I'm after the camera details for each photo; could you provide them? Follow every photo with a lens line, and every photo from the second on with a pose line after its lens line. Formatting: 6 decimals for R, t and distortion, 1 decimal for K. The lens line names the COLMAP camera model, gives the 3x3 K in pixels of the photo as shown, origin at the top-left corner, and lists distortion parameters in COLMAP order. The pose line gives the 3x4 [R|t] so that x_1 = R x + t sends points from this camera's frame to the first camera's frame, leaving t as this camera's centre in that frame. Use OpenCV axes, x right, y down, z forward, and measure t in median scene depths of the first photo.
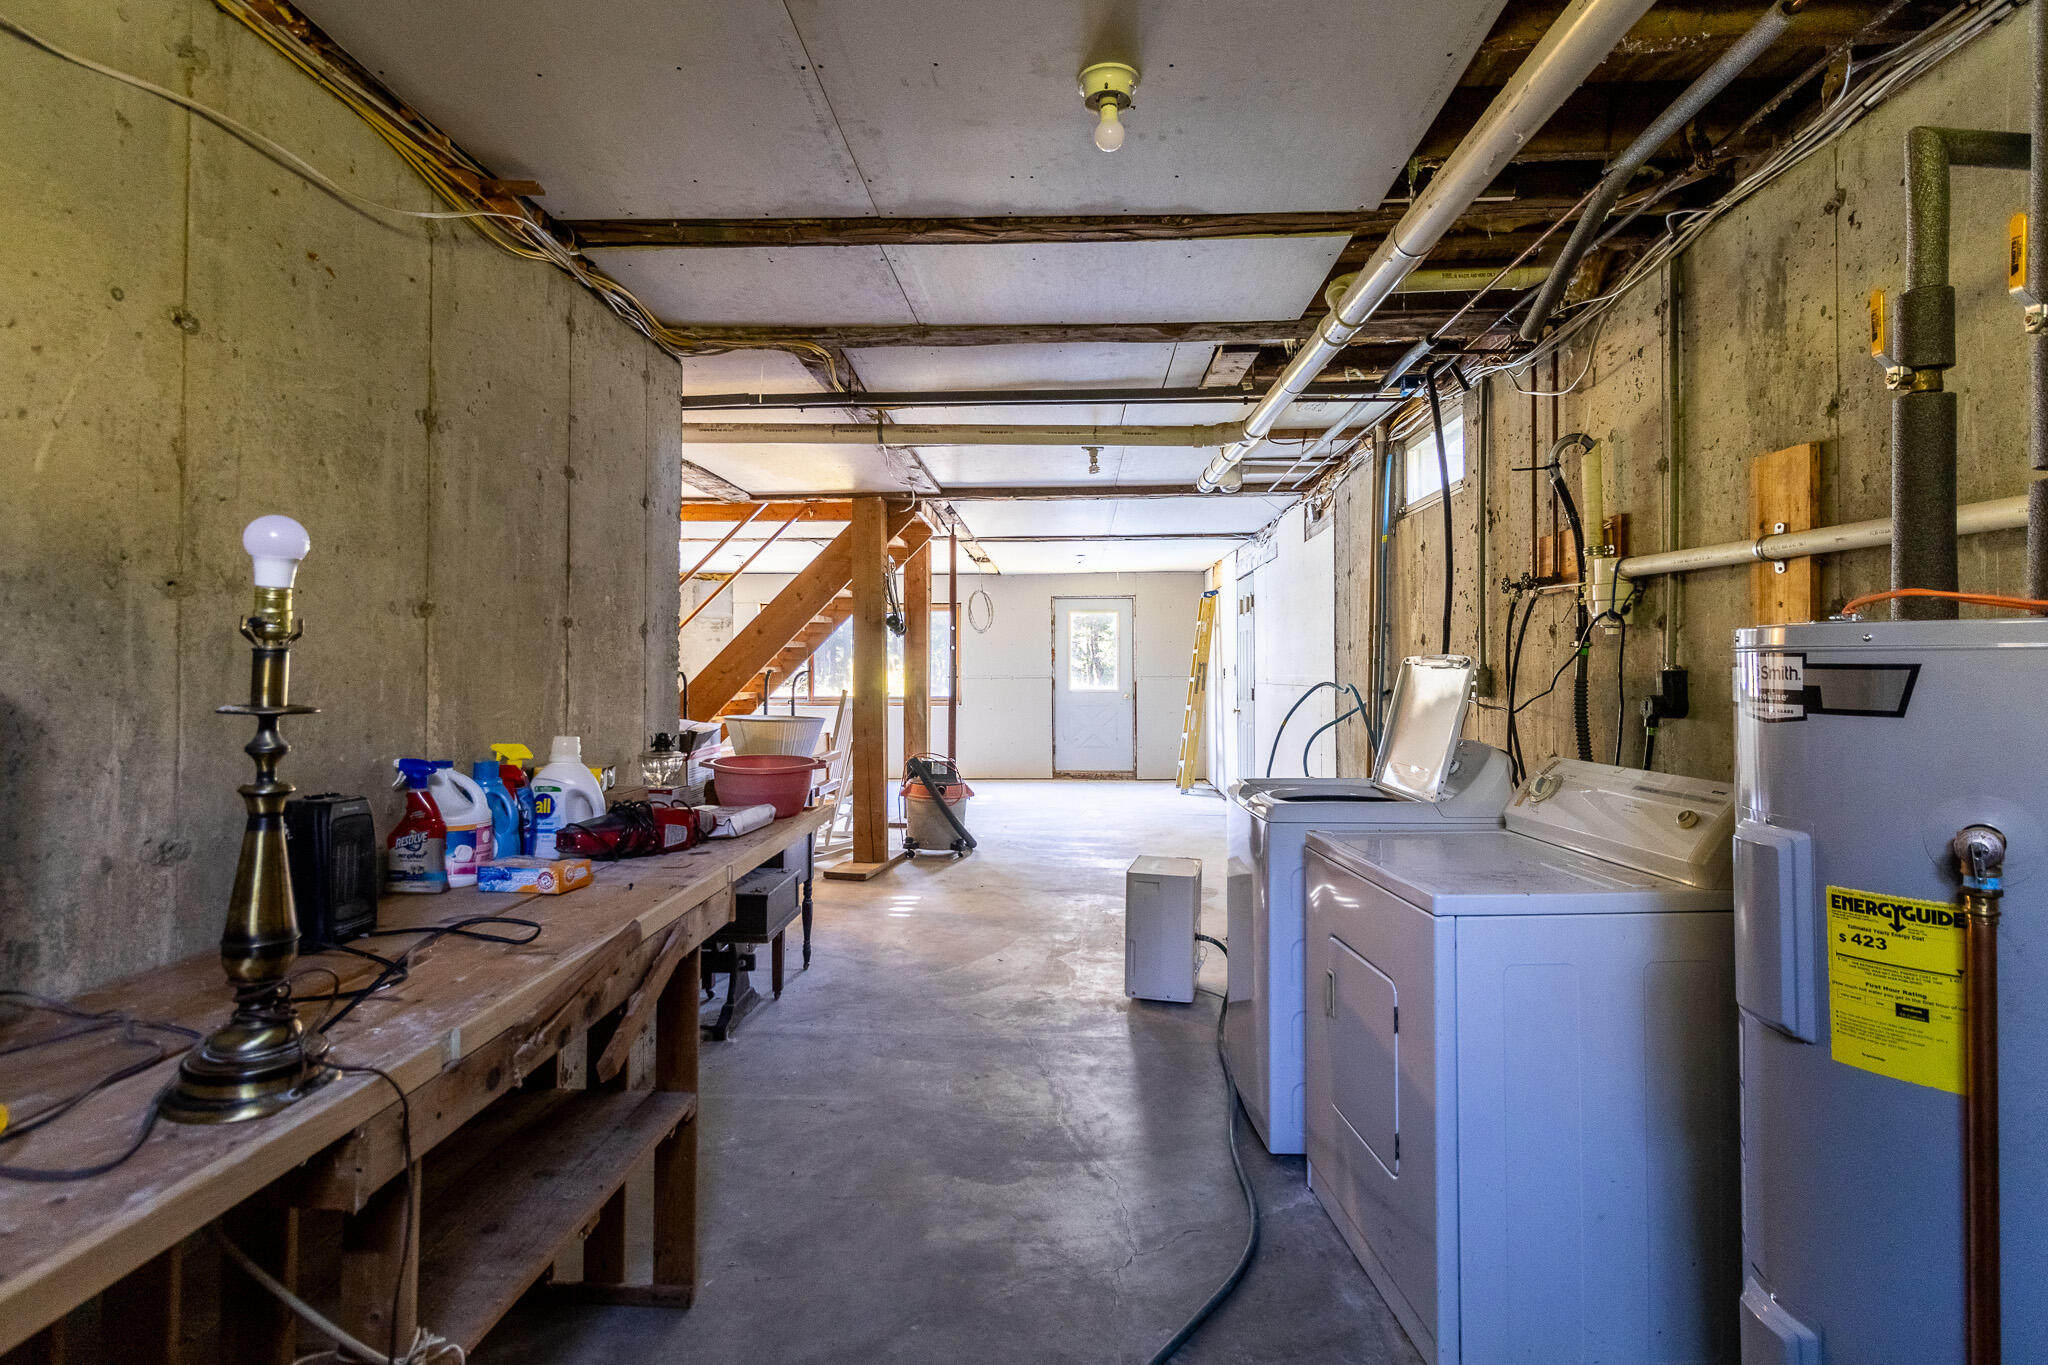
lens RADIAL K [[1013.7, 0, 1022.0], [0, 1013.7, 646.5], [0, 0, 1]] dist [-0.000499, -0.001489]
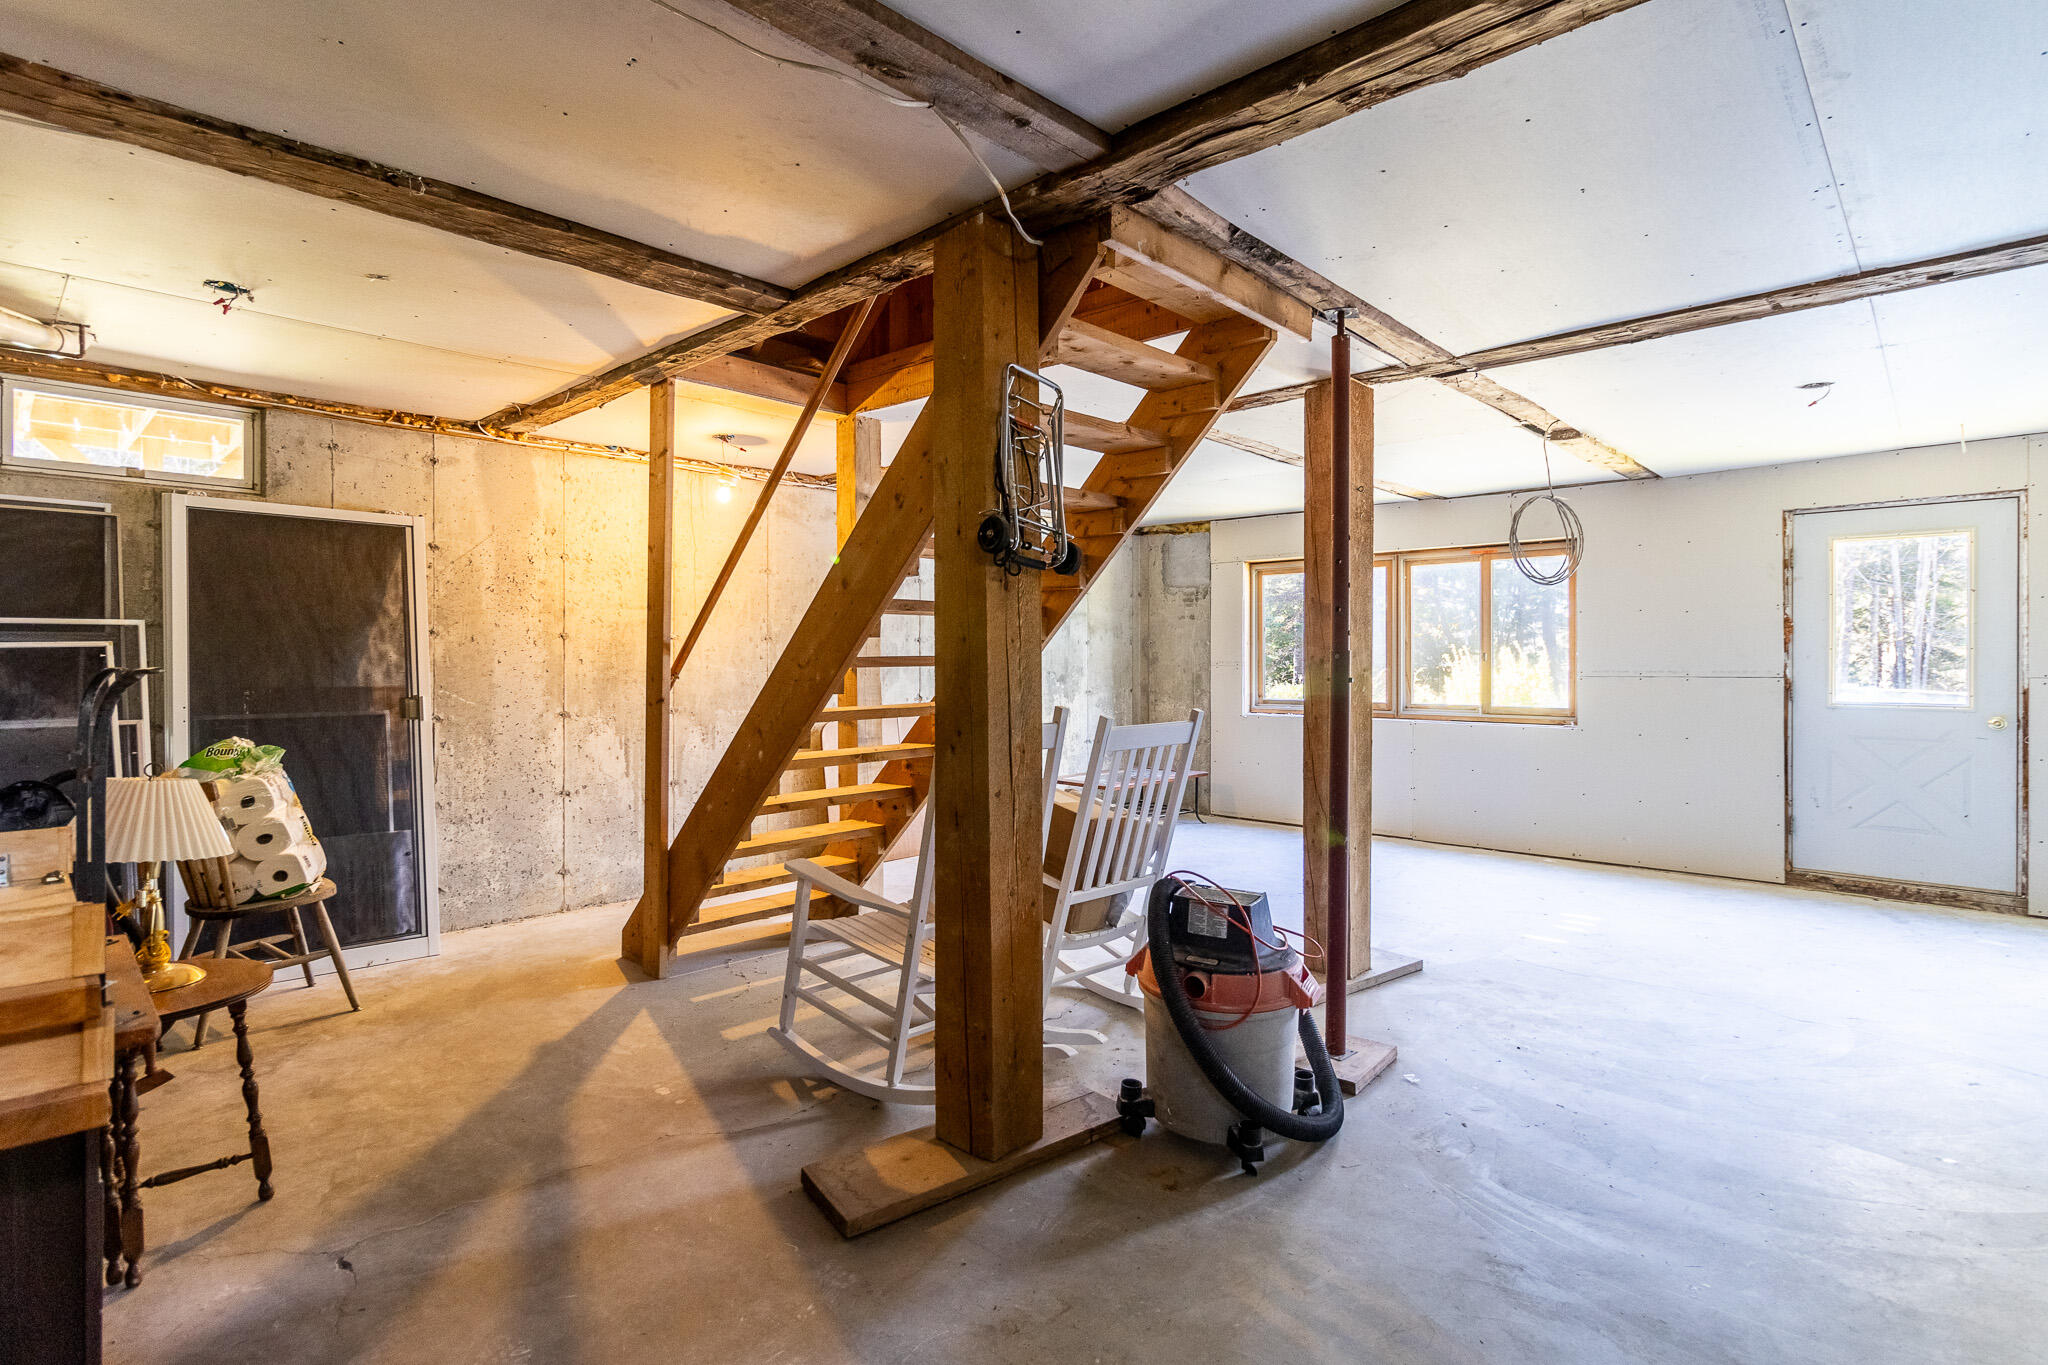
lens RADIAL K [[1033.2, 0, 1020.5], [0, 1033.2, 665.5], [0, 0, 1]] dist [0.003730, 0.001249]
pose [[0.766692, 0.004809, -0.641997, 0.067579], [0.014579, 0.999584, 0.024898, 0.007316], [0.641849, -0.028449, 0.766303, 0.385218]]
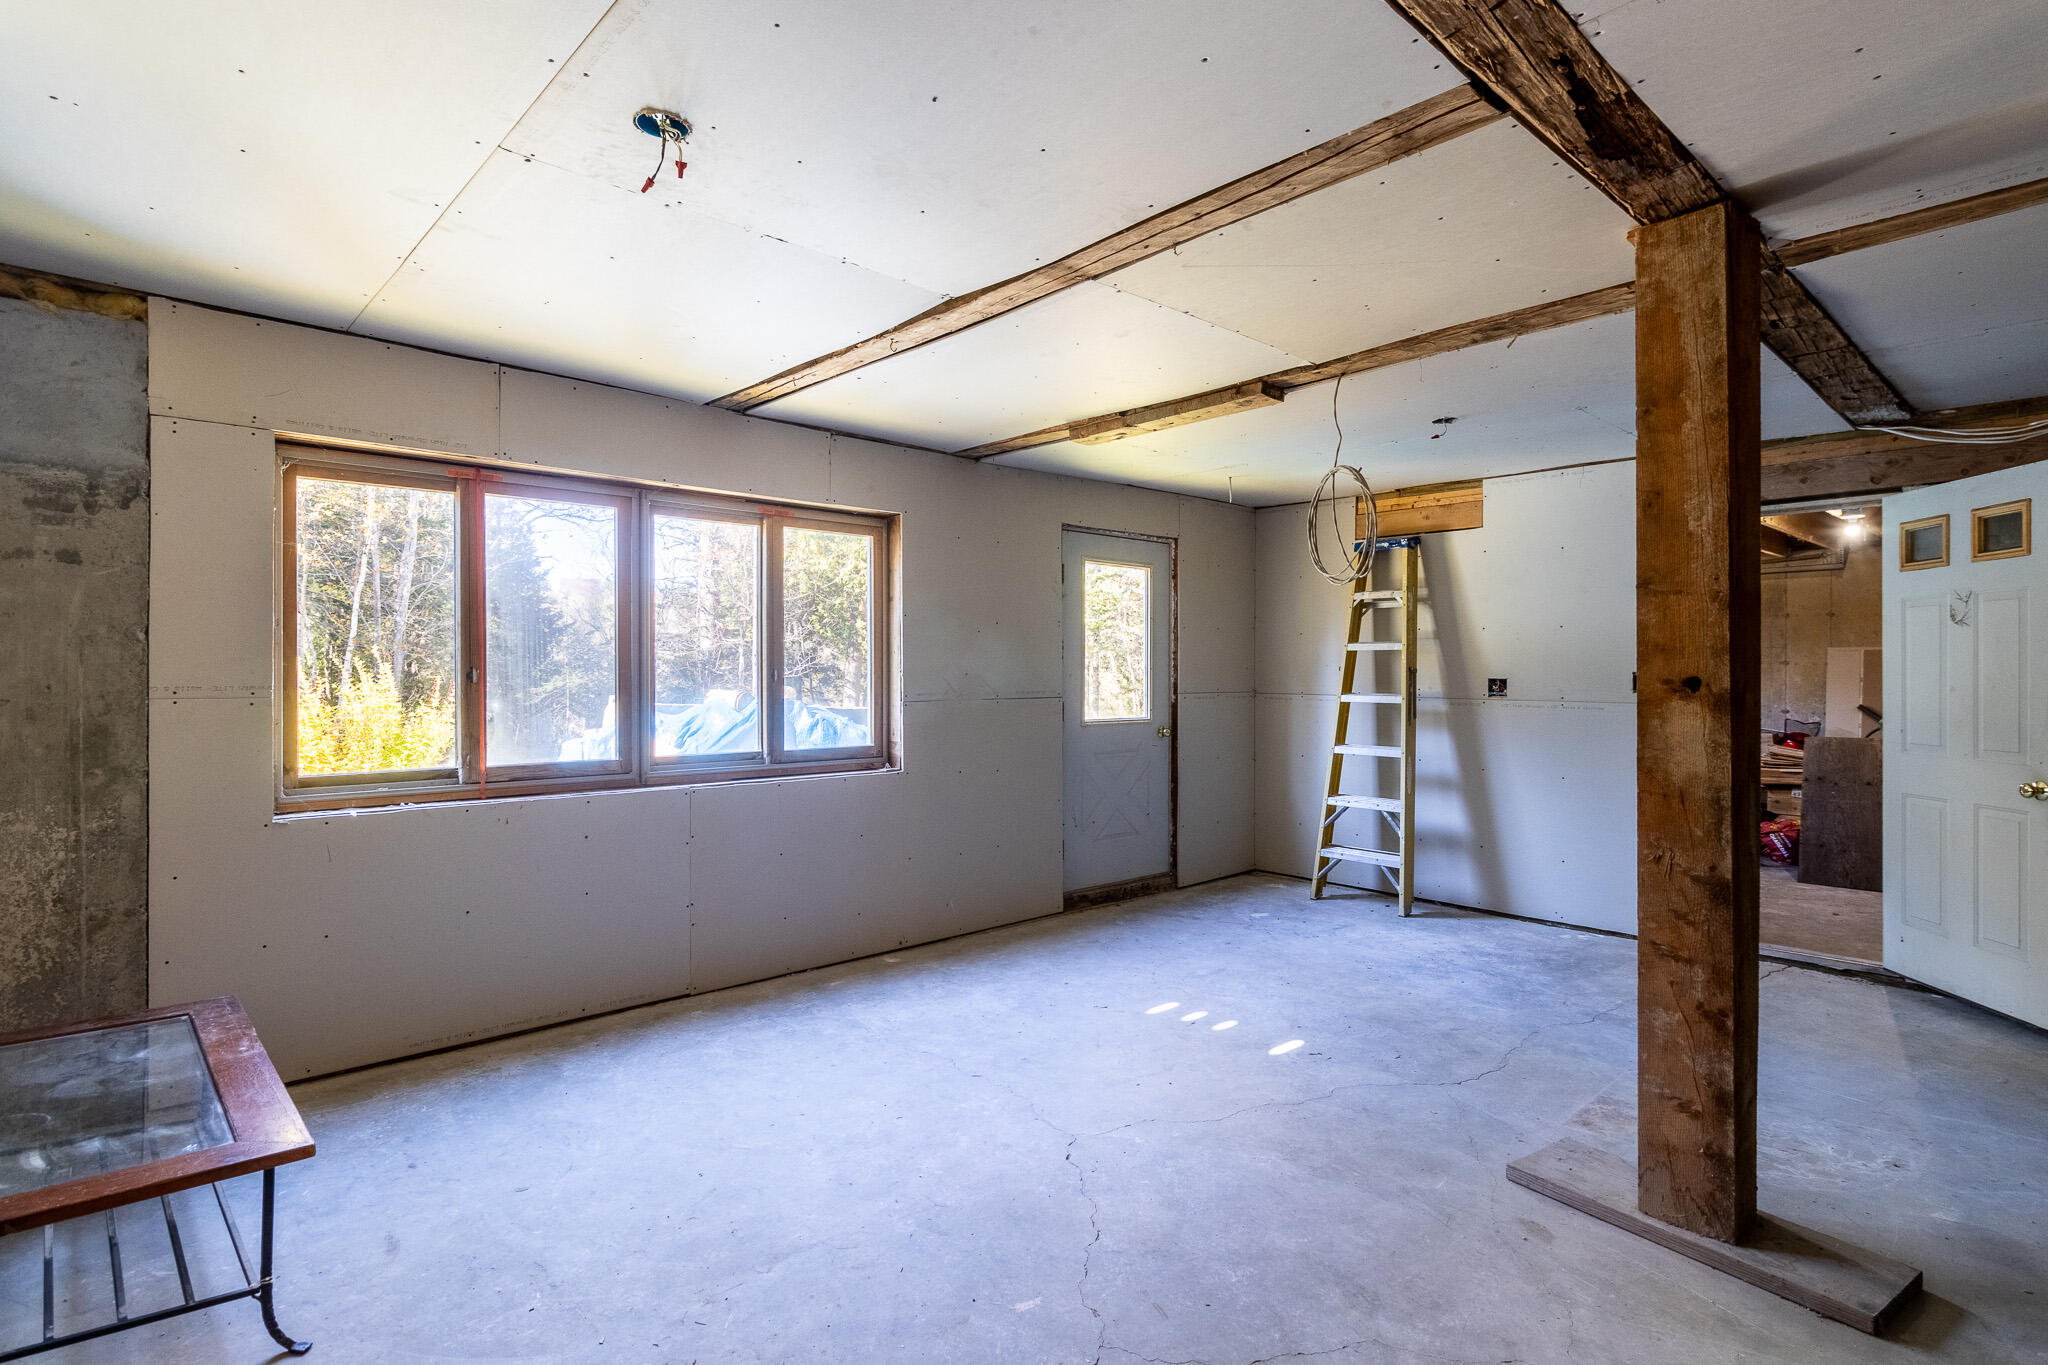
lens RADIAL K [[1013.7, 0, 1022.0], [0, 1013.7, 646.5], [0, 0, 1]] dist [-0.000499, -0.001489]
pose [[0.694621, 0.020205, 0.719092, -0.319798], [-0.017095, 0.999787, -0.011578, 0.013423], [-0.719172, -0.004250, 0.694819, 0.688982]]
